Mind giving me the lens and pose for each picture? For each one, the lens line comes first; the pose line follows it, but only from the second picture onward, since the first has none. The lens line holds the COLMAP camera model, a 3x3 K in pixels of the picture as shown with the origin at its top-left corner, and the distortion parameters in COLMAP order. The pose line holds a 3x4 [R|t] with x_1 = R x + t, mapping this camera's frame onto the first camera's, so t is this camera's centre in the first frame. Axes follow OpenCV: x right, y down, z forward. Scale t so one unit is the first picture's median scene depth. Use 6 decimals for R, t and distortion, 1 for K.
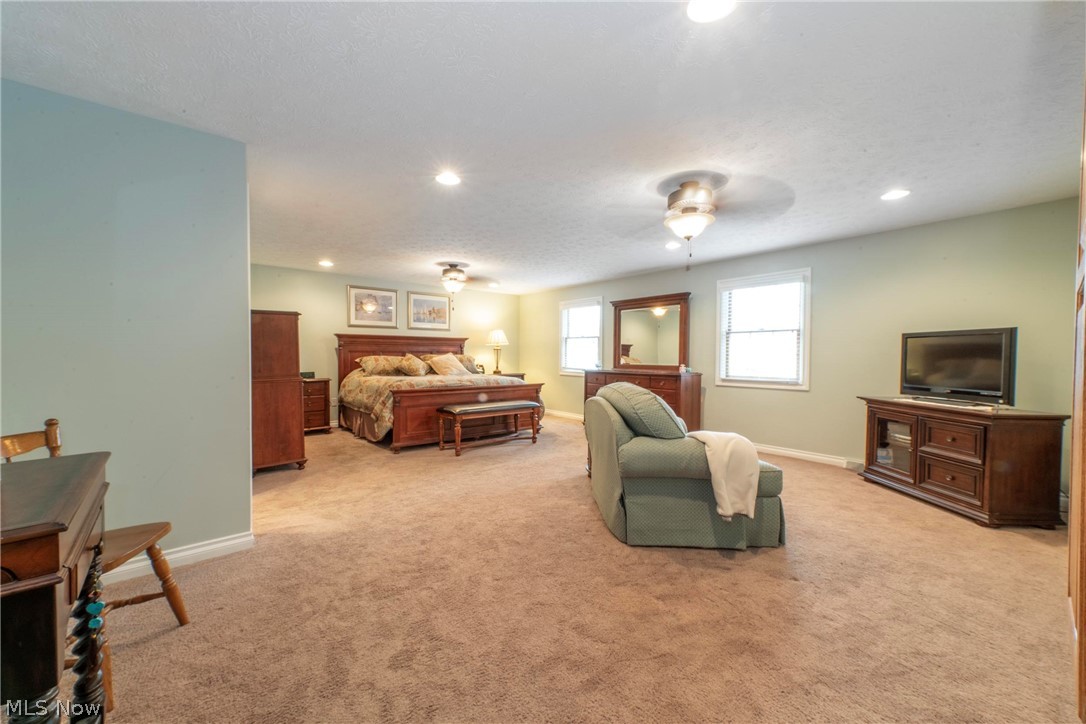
lens RADIAL K [[424.2, 0, 542.6], [0, 424.2, 357.5], [0, 0, 1]] dist [0.000851, 0.000266]
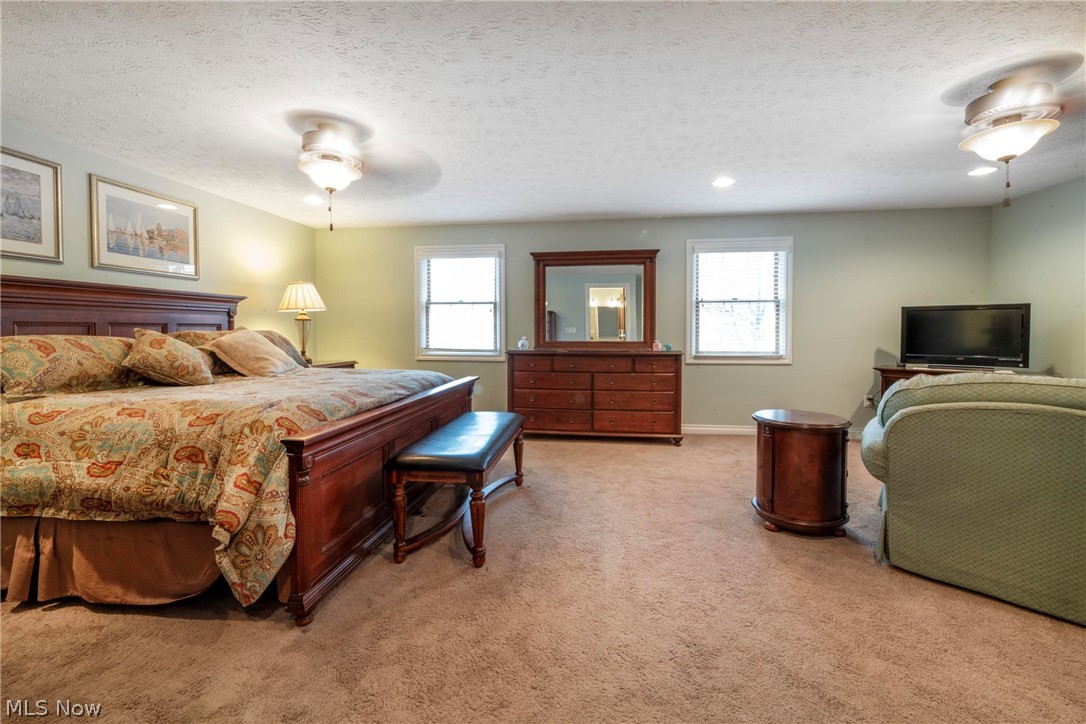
lens RADIAL K [[439.6, 0, 527.4], [0, 439.6, 334.7], [0, 0, 1]] dist [-0.002193, -0.000036]
pose [[0.728056, -0.017440, 0.685296, -0.427174], [0.009283, 0.999835, 0.015582, -0.008603], [-0.685455, -0.004983, 0.728098, 0.583125]]
